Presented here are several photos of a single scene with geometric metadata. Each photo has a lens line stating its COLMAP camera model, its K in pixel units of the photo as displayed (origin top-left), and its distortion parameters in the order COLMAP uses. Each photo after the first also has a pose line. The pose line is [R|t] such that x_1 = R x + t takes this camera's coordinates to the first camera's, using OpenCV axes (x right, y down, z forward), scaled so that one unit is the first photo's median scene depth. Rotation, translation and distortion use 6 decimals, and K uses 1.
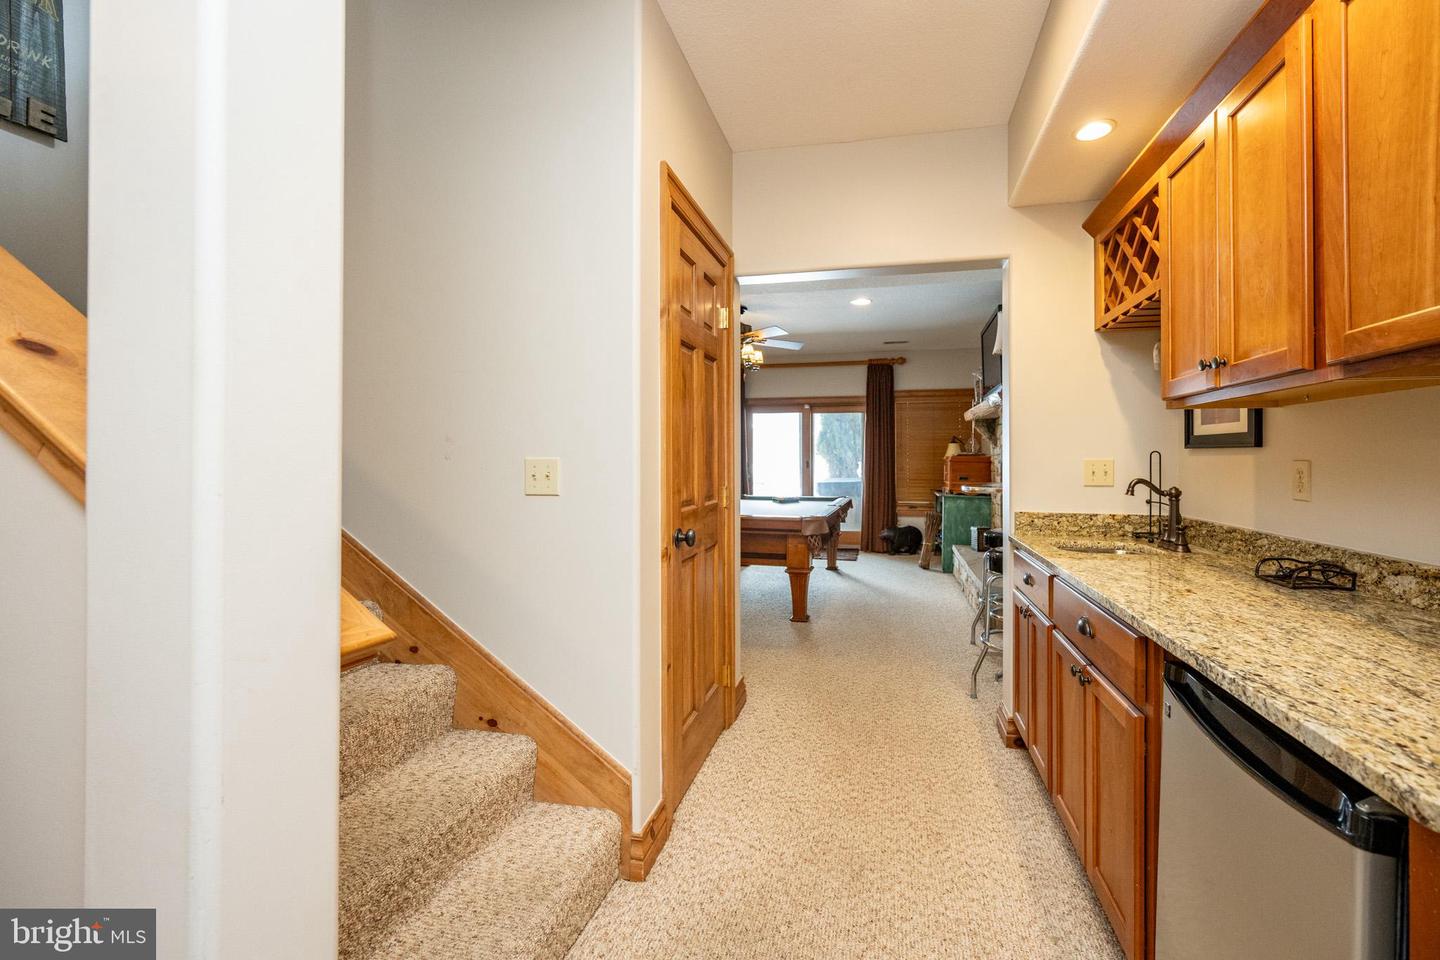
lens RADIAL K [[595.1, 0, 780.0], [0, 595.1, 455.7], [0, 0, 1]] dist [-0.000867, -0.000120]
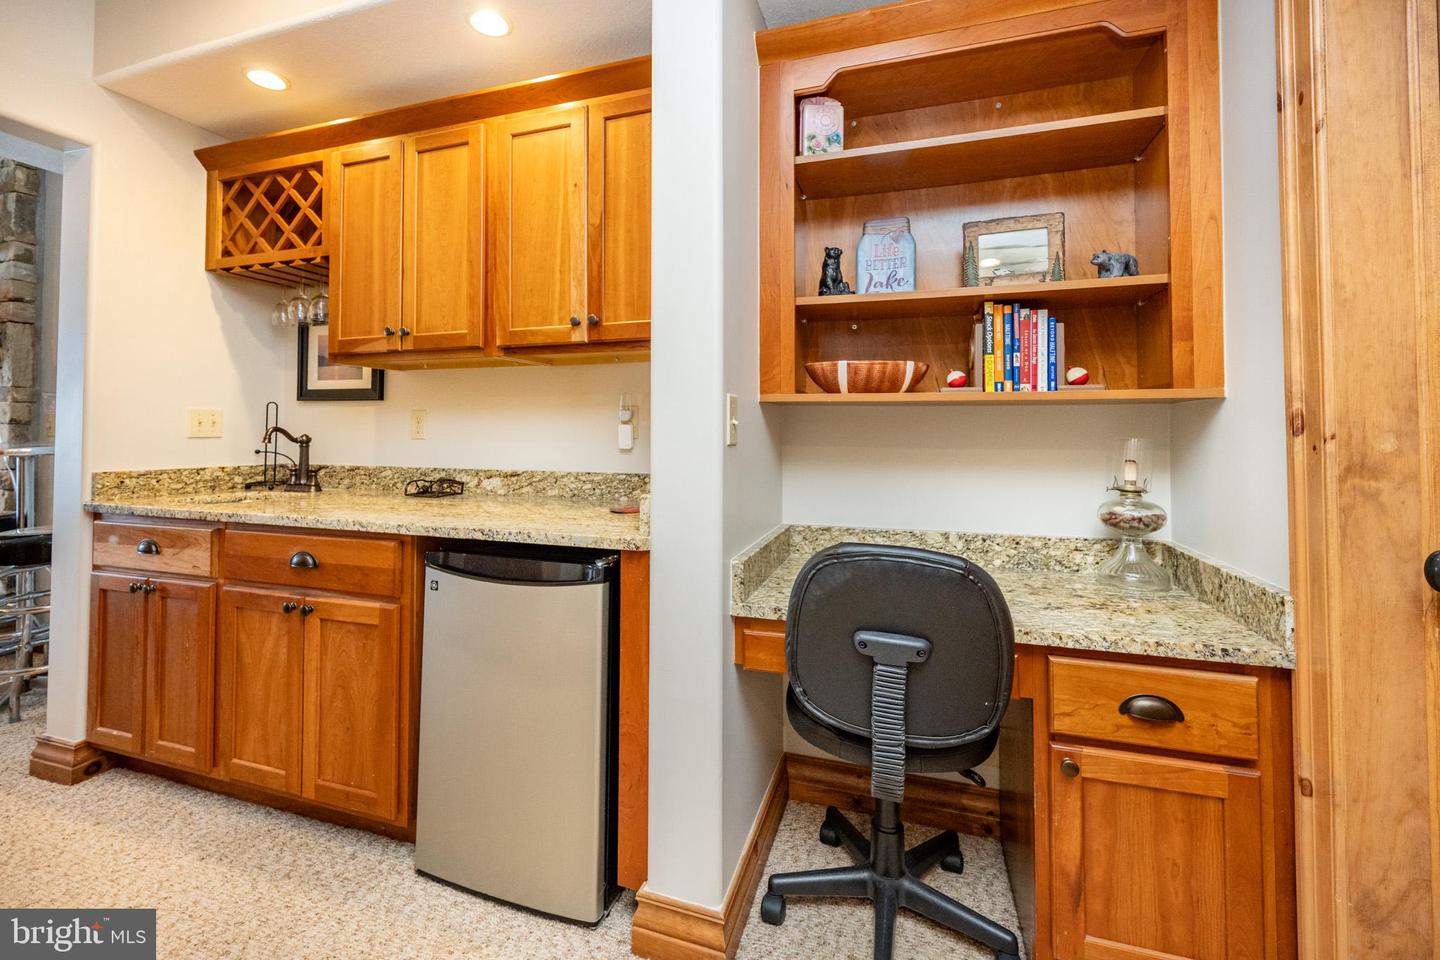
lens RADIAL K [[583.7, 0, 721.4], [0, 583.7, 411.8], [0, 0, 1]] dist [-0.001425, -0.000136]
pose [[0.107820, 0.029533, 0.993732, -0.360908], [-0.006076, 0.999560, -0.029047, 0.041198], [-0.994152, -0.002906, 0.107952, 0.128614]]
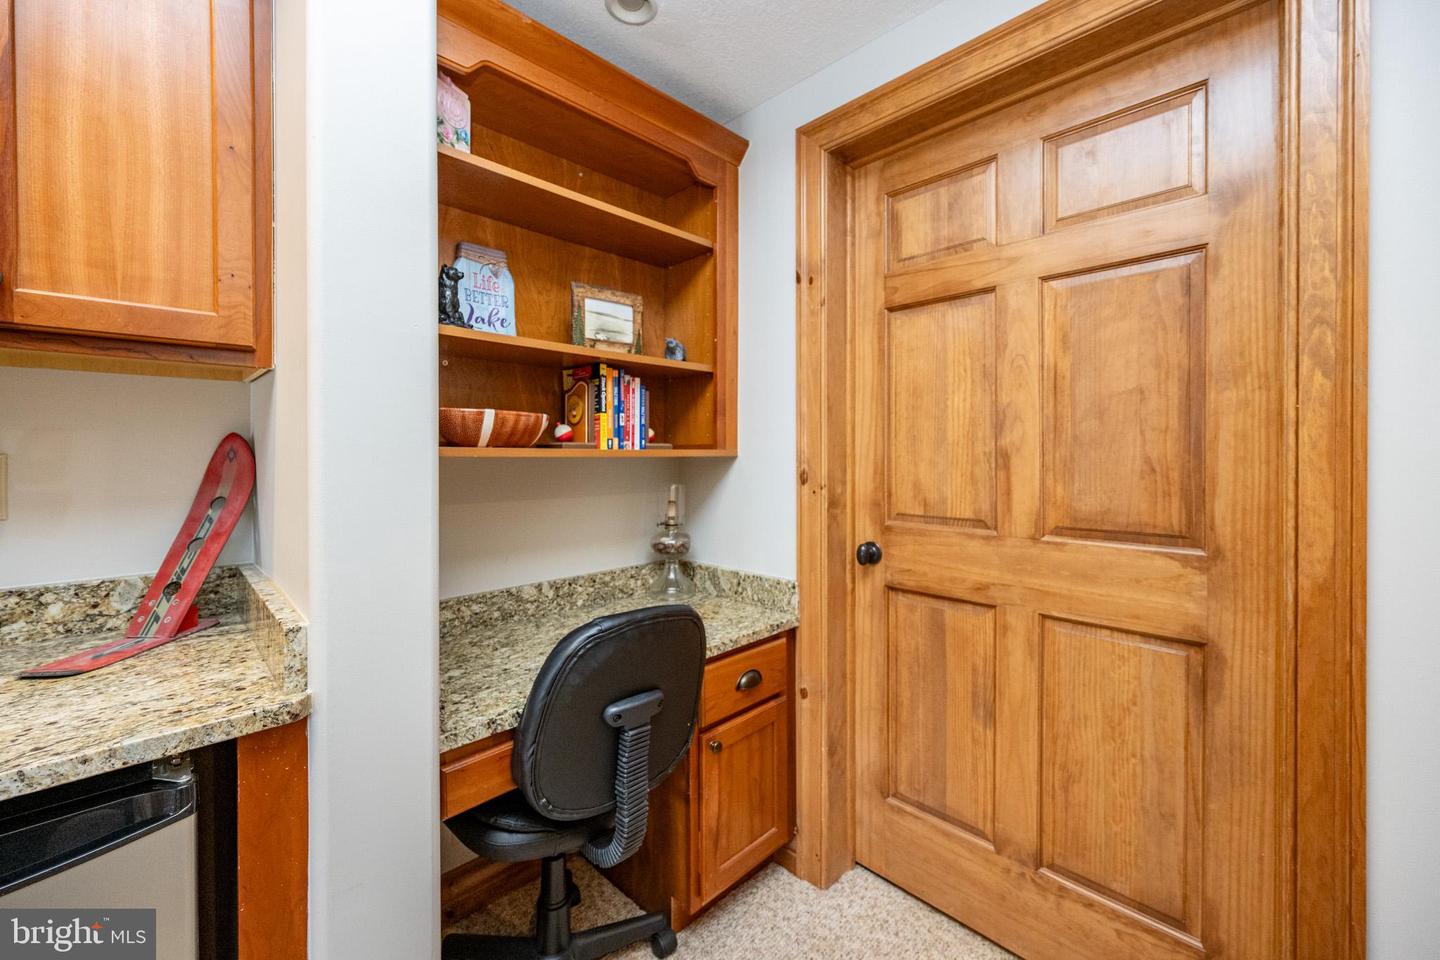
lens RADIAL K [[582.2, 0, 722.6], [0, 582.2, 453.4], [0, 0, 1]] dist [-0.000069, 0.000023]
pose [[-0.831424, -0.000550, 0.555638, -0.153108], [-0.003130, 0.999988, -0.003694, -0.000961], [-0.555630, -0.004810, -0.831416, 0.476831]]
